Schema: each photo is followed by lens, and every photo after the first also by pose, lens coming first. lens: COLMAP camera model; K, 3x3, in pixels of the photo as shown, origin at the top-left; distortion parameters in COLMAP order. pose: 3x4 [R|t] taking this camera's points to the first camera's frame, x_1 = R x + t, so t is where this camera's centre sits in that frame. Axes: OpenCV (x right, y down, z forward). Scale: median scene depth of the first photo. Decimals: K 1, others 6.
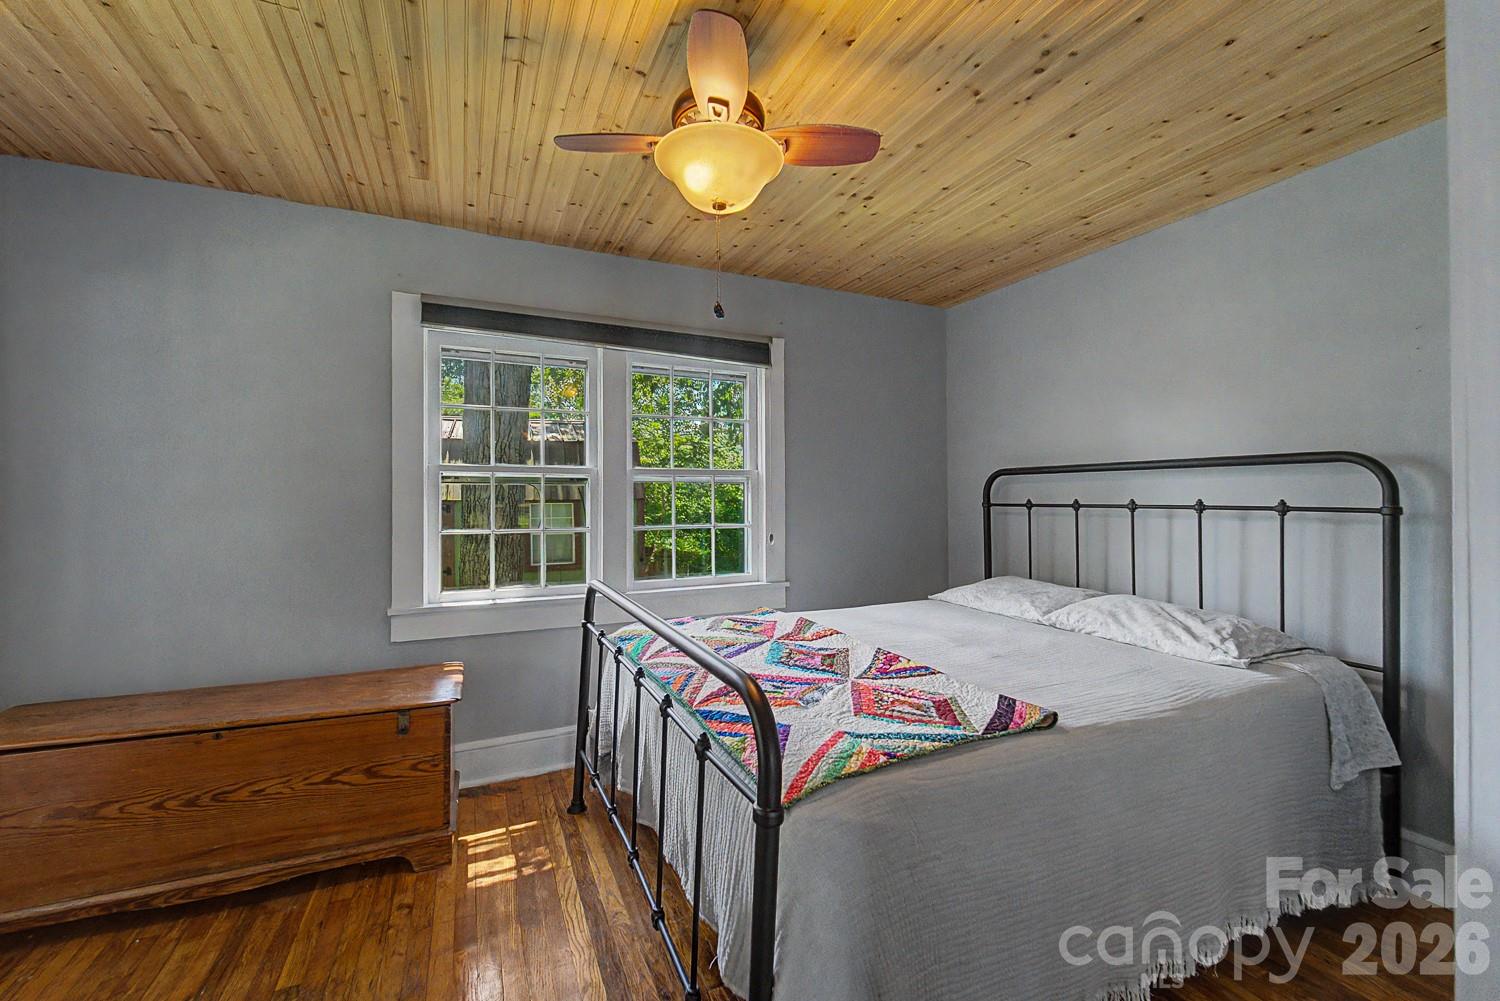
lens RADIAL K [[608.8, 0, 753.2], [0, 608.8, 494.7], [0, 0, 1]] dist [-0.001519, -0.000425]
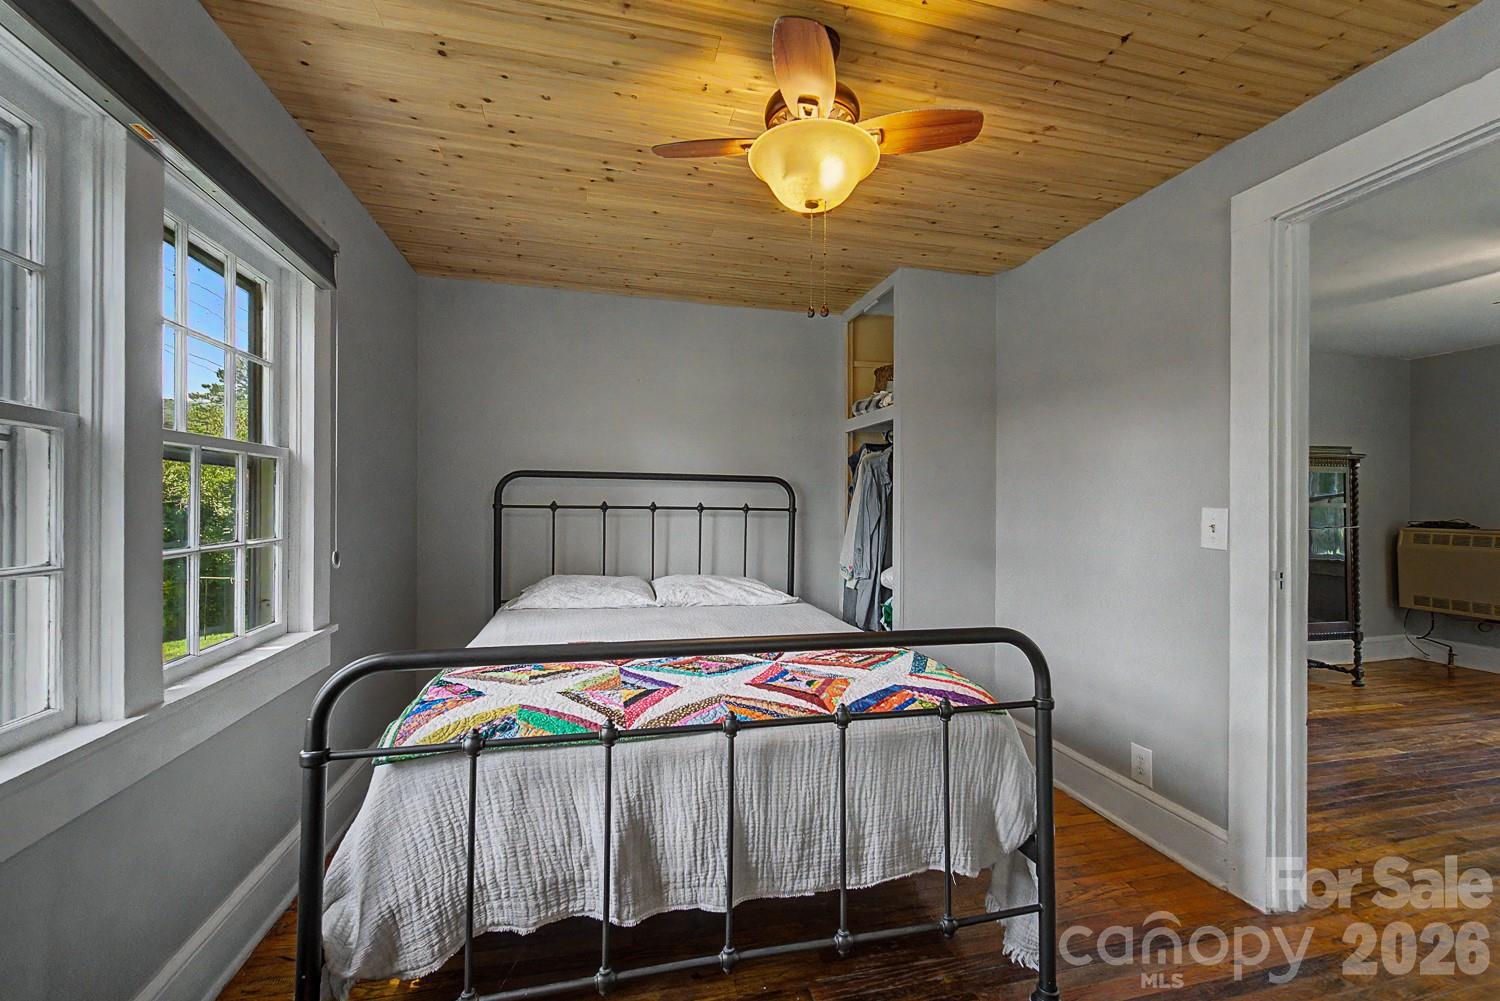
lens RADIAL K [[620.2, 0, 749.4], [0, 620.2, 504.4], [0, 0, 1]] dist [0.002008, -0.000012]
pose [[0.199441, 0.003187, 0.979905, -0.917451], [-0.016804, 0.999859, 0.000168, 0.012307], [-0.979766, -0.016500, 0.199467, 0.774478]]
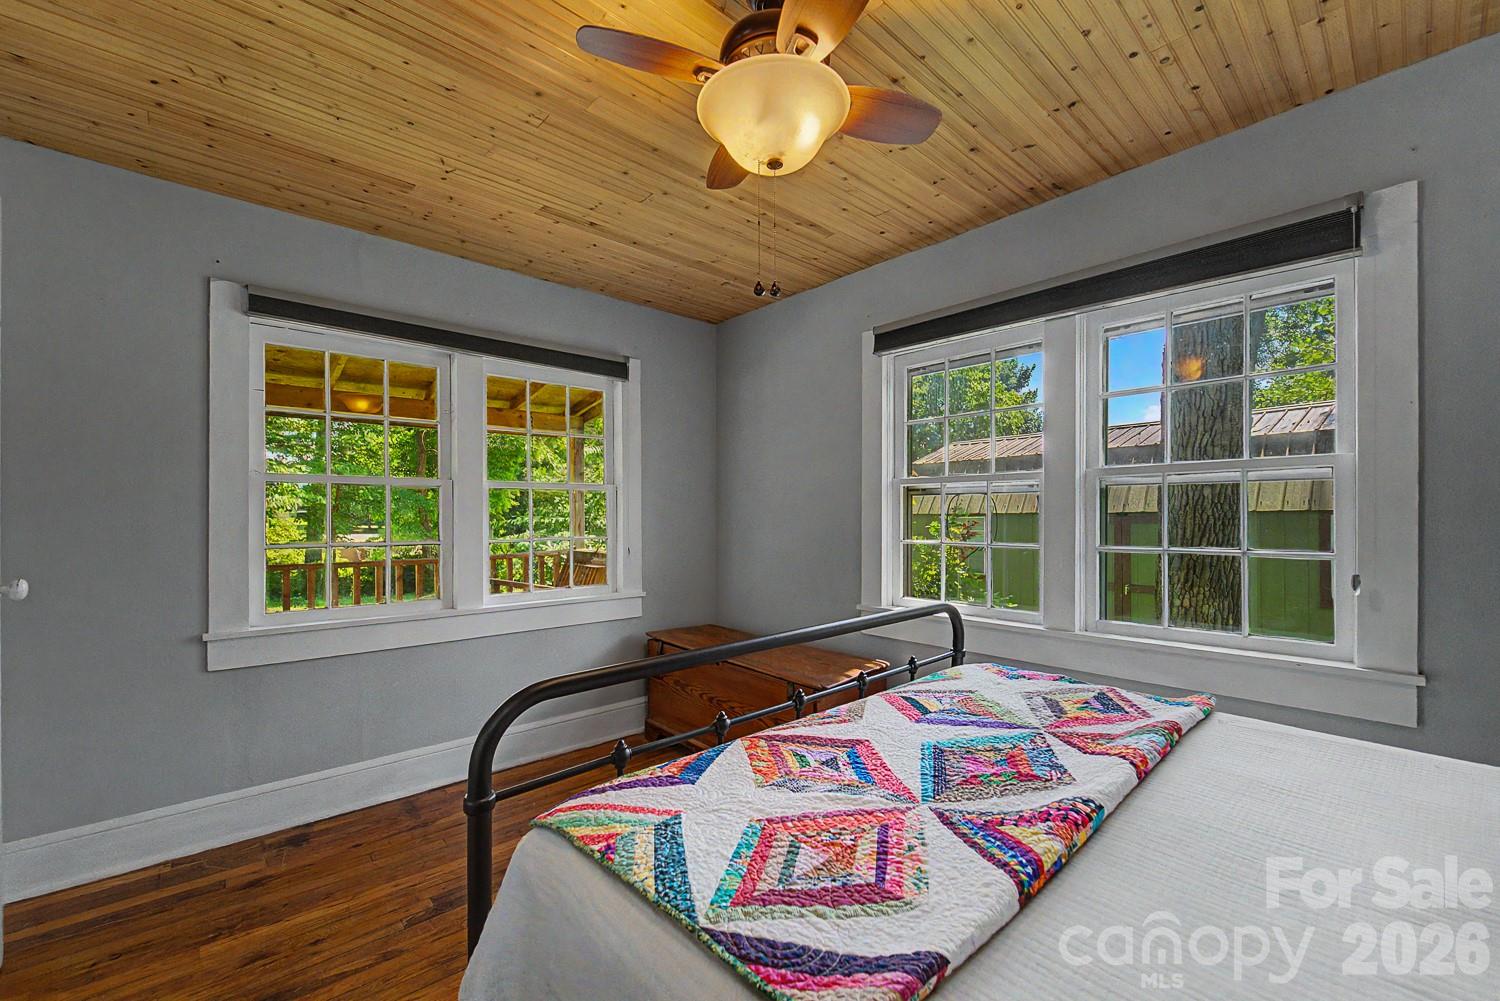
lens RADIAL K [[614.4, 0, 750.9], [0, 614.4, 514.2], [0, 0, 1]] dist [-0.001040, -0.000141]
pose [[0.298835, -0.001520, -0.954304, 0.646948], [0.009652, 0.999952, 0.001430, 0.012211], [0.954256, -0.009639, 0.298835, 0.616366]]
